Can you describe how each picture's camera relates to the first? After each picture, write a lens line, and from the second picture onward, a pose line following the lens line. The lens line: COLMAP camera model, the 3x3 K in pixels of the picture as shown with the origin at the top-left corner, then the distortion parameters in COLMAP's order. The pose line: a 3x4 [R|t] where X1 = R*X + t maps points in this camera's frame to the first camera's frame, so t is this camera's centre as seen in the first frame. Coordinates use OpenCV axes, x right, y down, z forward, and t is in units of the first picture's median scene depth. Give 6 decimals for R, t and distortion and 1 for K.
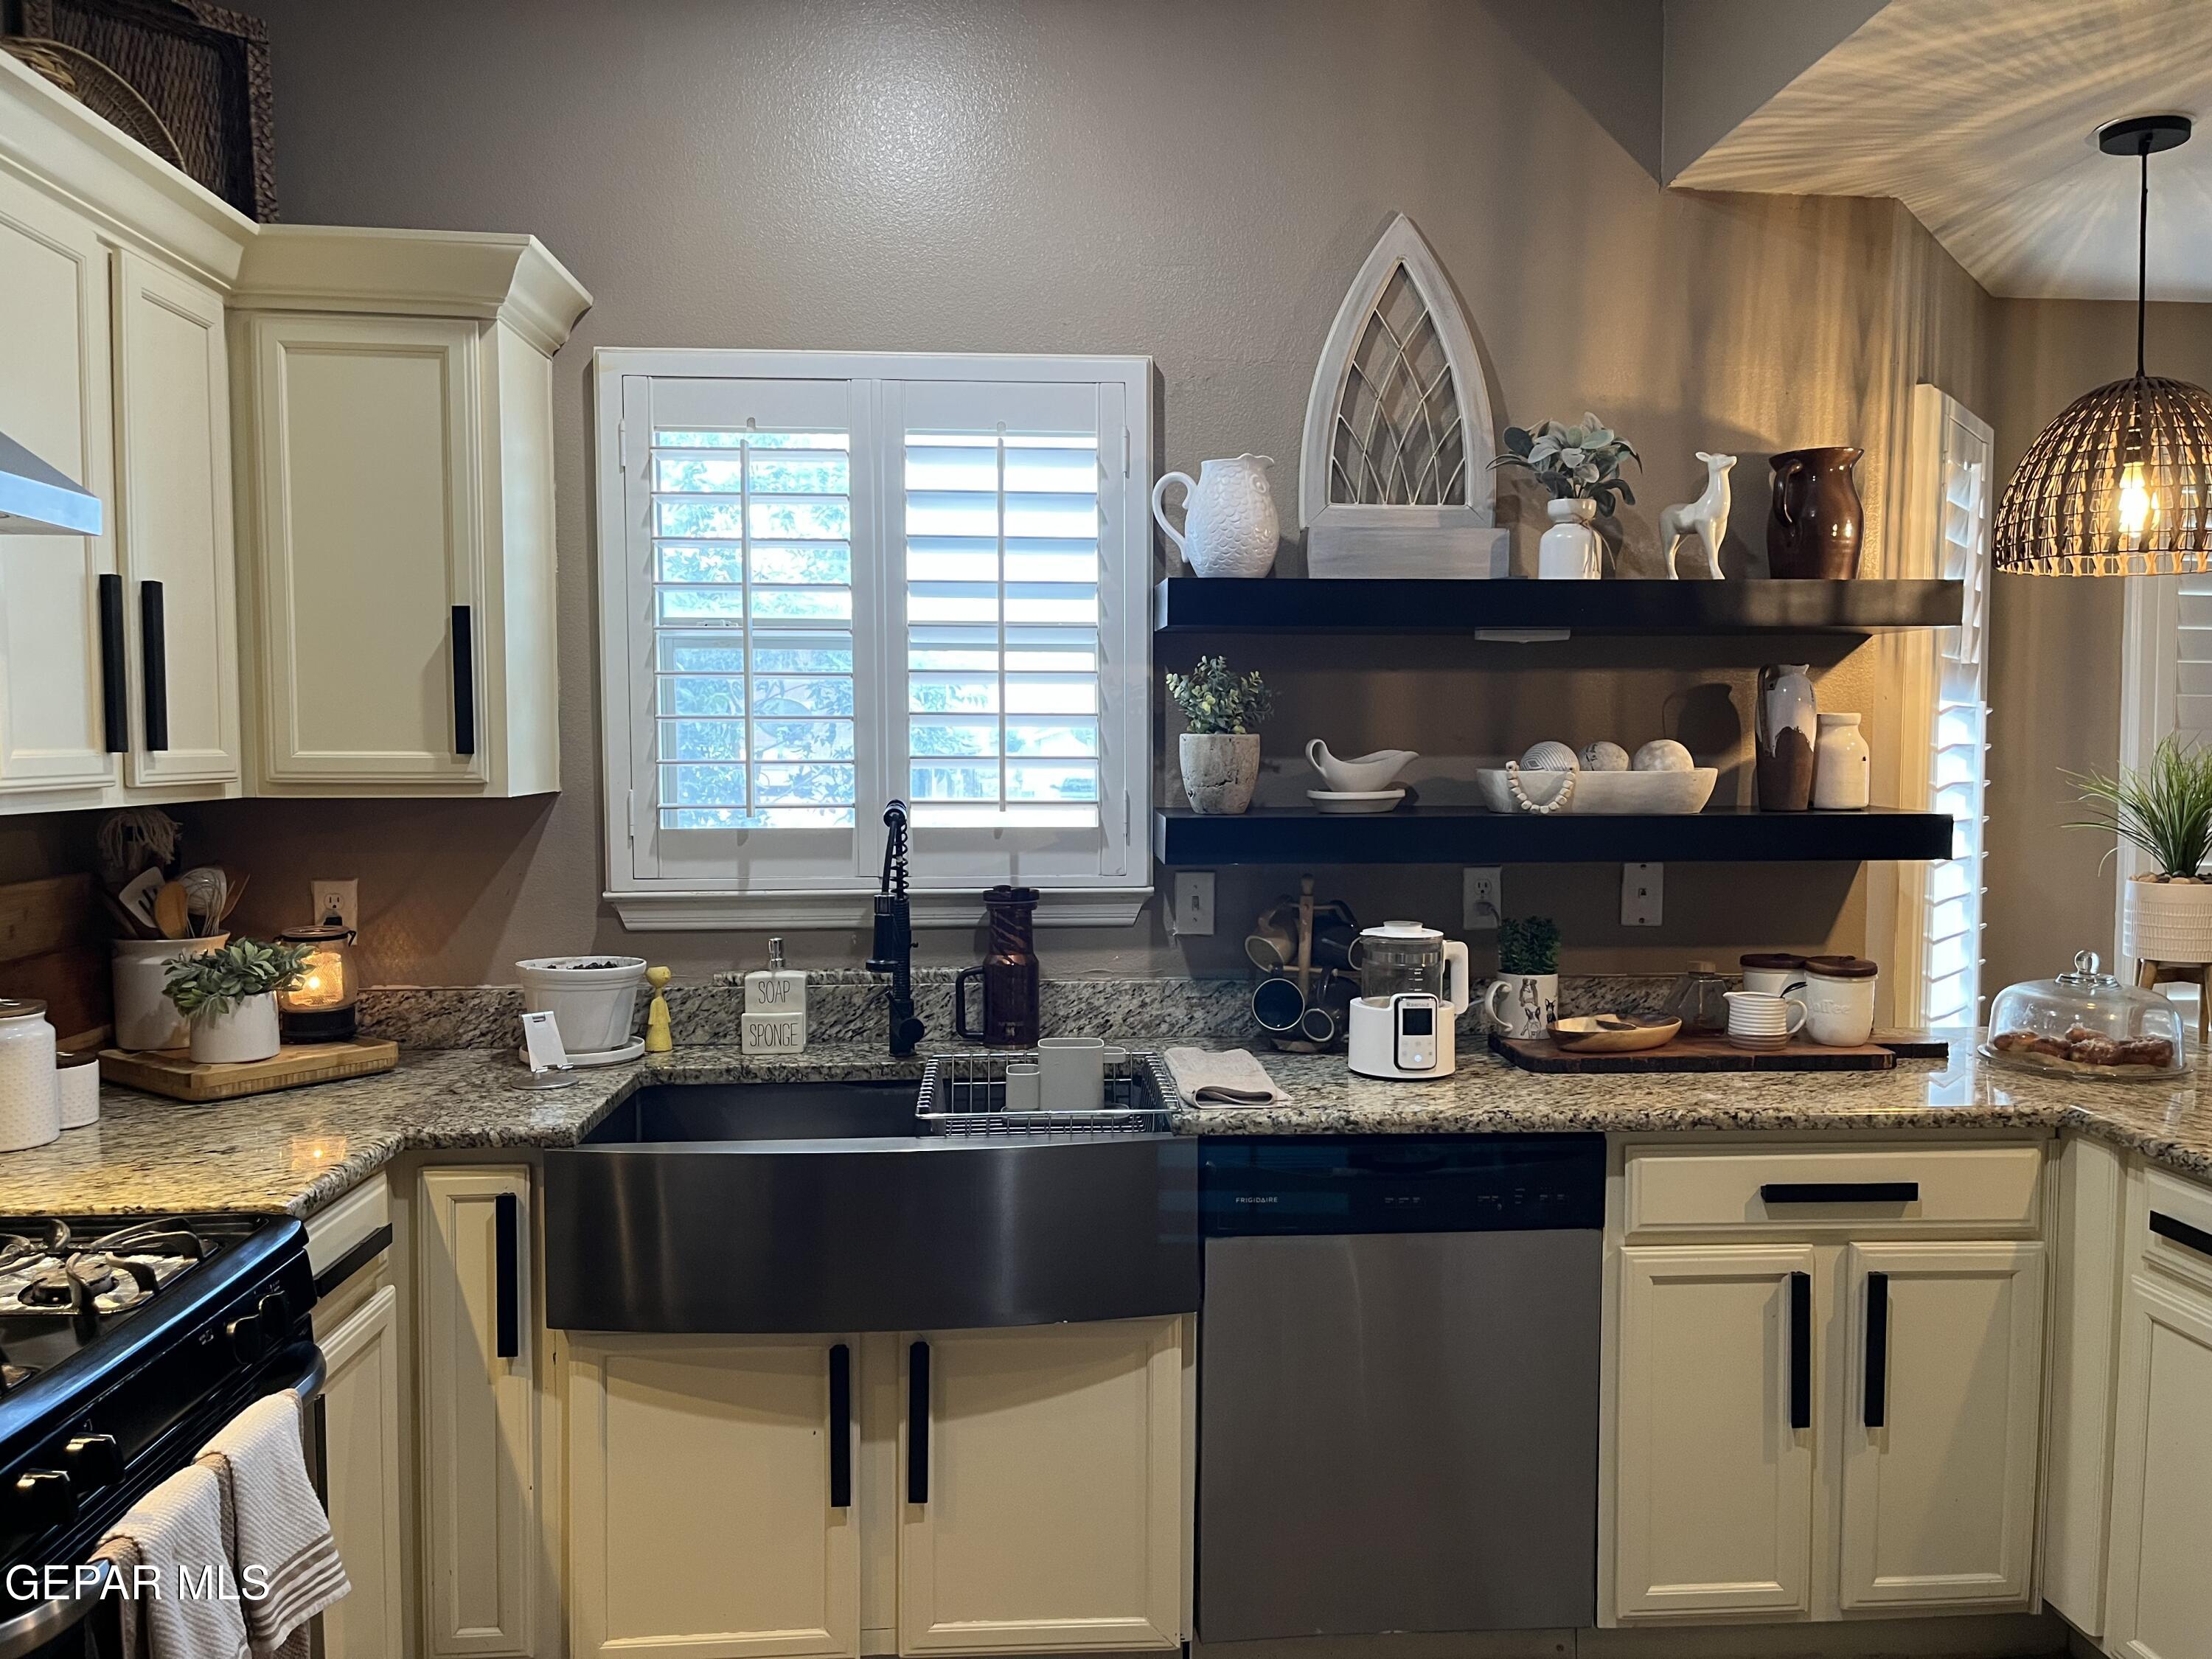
lens RADIAL K [[1657.1, 0, 1121.5], [0, 1657.1, 840.3], [0, 0, 1]] dist [0.079601, -0.125907]
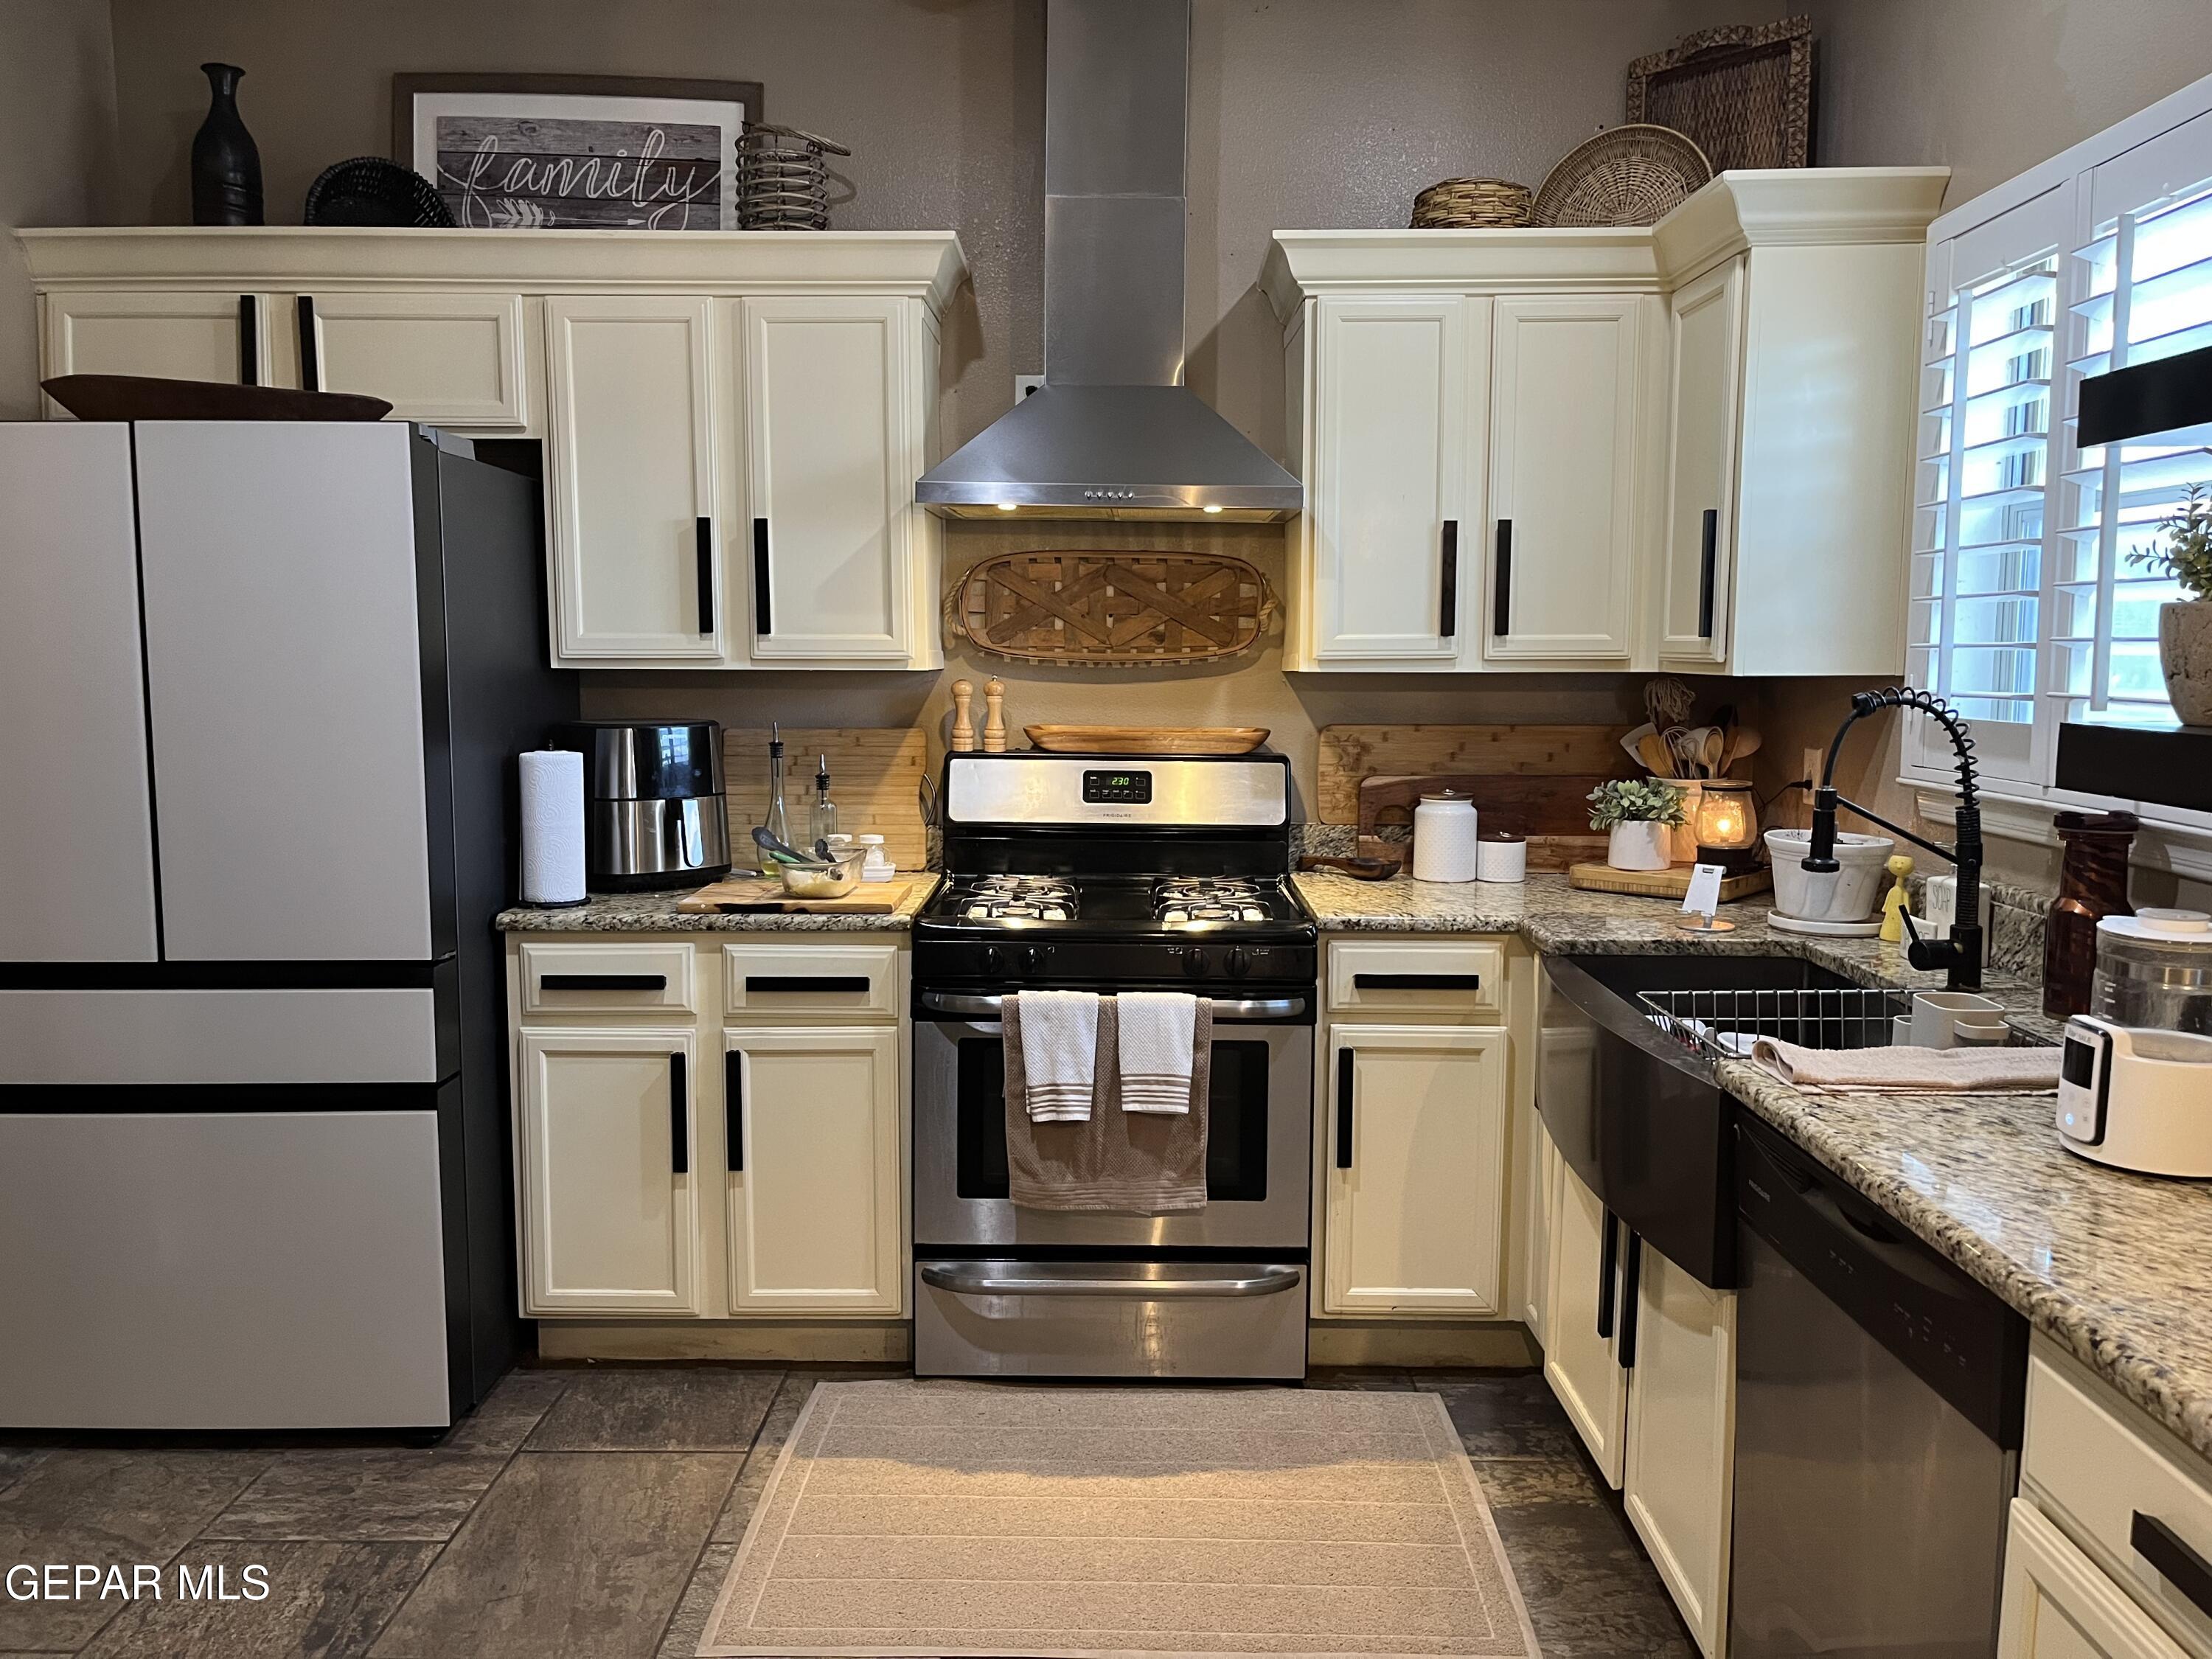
lens RADIAL K [[1674.8, 0, 1106.0], [0, 1674.8, 829.5], [0, 0, 1]] dist [0.099965, -0.131866]
pose [[-0.082241, 0.110421, -0.990476, 0.788696], [-0.054425, 0.991863, 0.115094, -0.029874], [0.995125, 0.063372, -0.075562, 0.651381]]
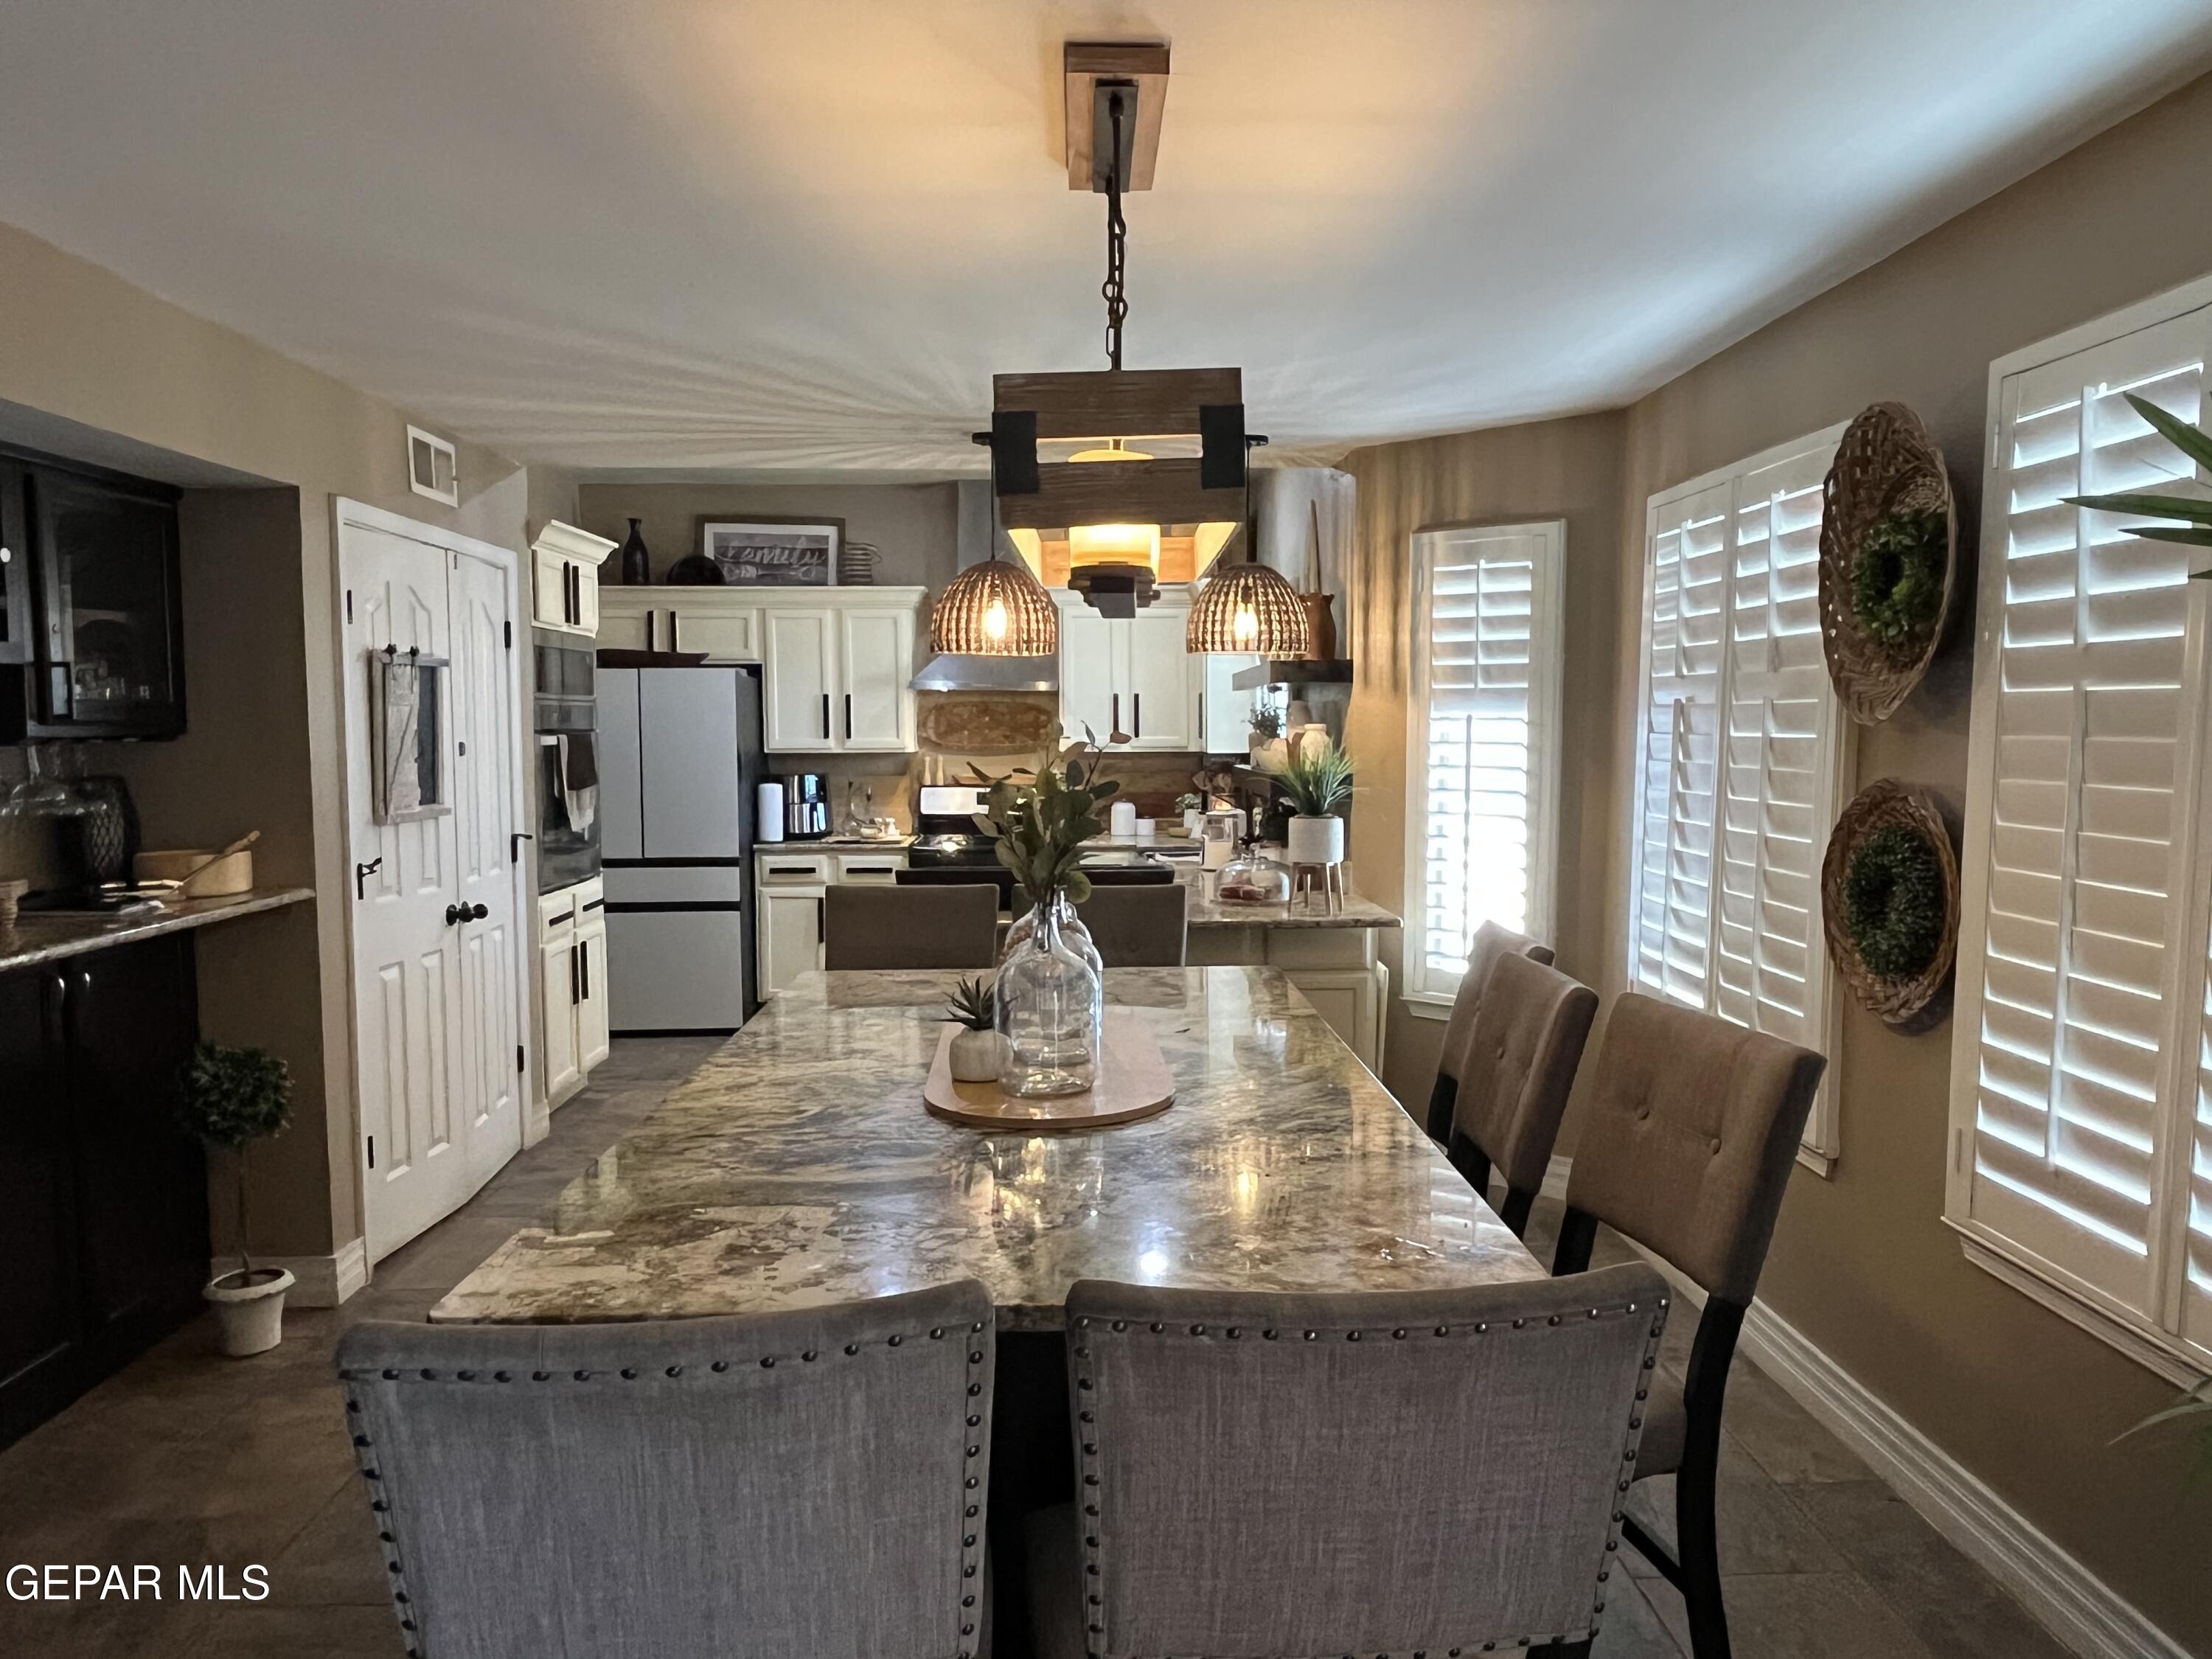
lens RADIAL K [[1547.0, 0, 1116.1], [0, 1547.0, 828.5], [0, 0, 1]] dist [0.001383, -0.004143]
pose [[-0.034737, 0.068853, -0.997022, 2.464919], [-0.048788, 0.996318, 0.070504, -0.077310], [0.998205, 0.051092, -0.031250, 0.900173]]
